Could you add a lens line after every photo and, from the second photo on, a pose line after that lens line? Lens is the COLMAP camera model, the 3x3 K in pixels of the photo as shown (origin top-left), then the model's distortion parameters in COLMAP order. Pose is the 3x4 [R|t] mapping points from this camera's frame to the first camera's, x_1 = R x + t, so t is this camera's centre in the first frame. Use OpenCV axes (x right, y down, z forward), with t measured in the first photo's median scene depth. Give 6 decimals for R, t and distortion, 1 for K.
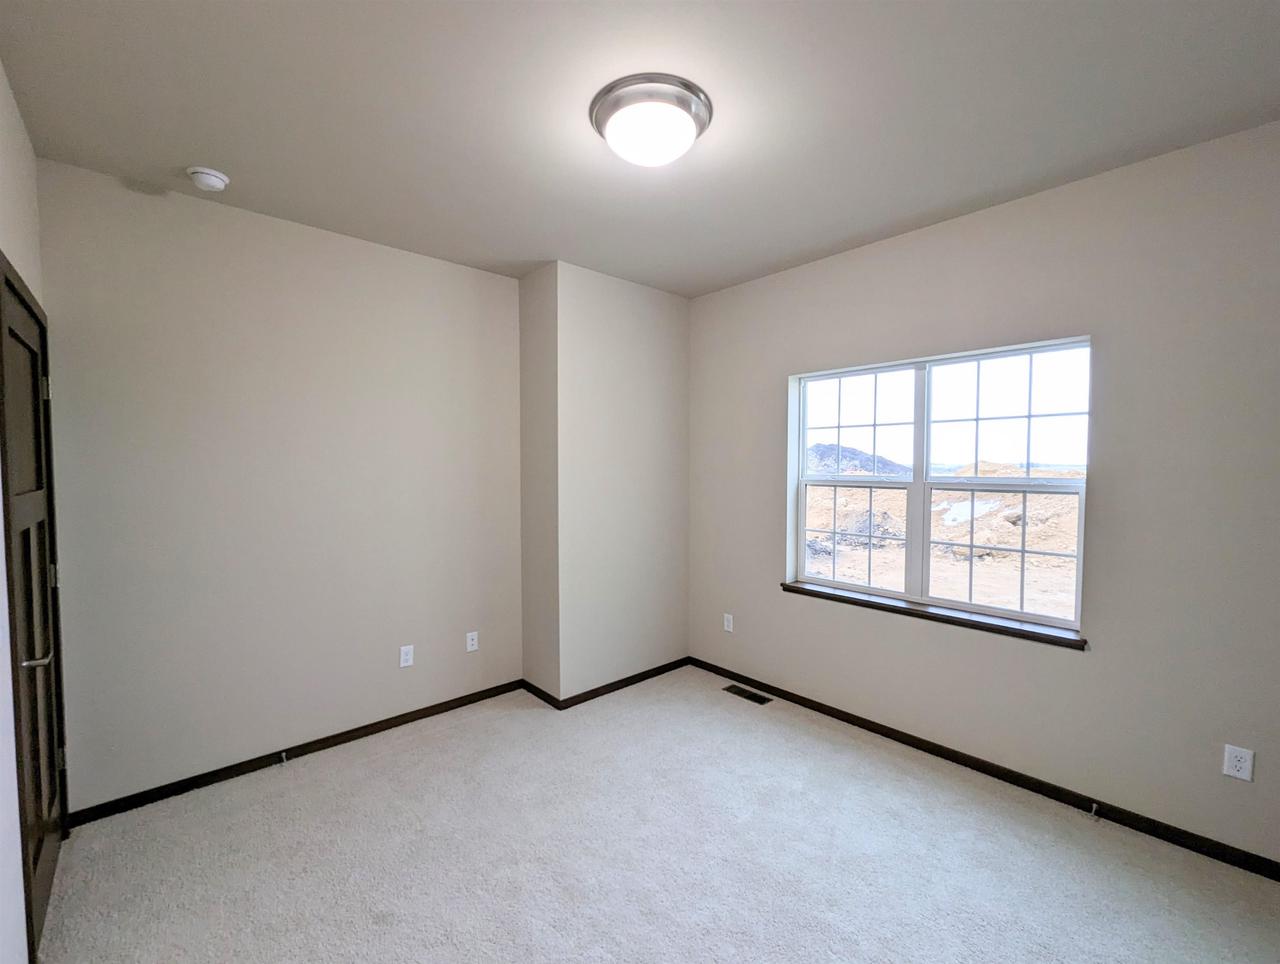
lens RADIAL K [[541.7, 0, 639.7], [0, 541.7, 486.8], [0, 0, 1]] dist [0.001259, -0.000082]
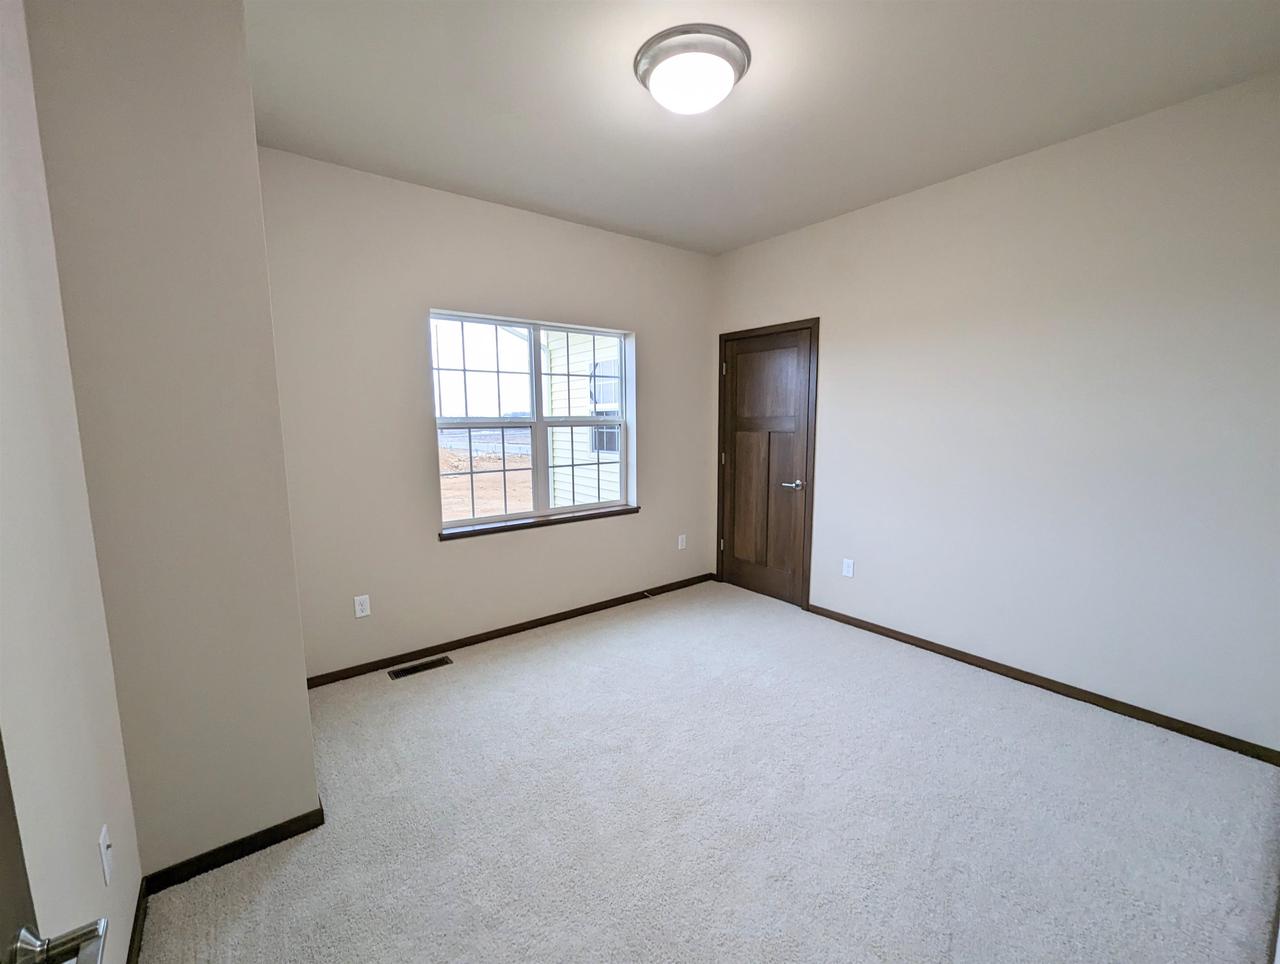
lens RADIAL K [[541.7, 0, 639.7], [0, 541.7, 486.8], [0, 0, 1]] dist [0.001259, -0.000082]
pose [[0.079326, -0.137404, 0.987334, -0.692433], [0.045140, 0.989934, 0.134139, -0.016063], [-0.995826, 0.033928, 0.084729, 0.627041]]
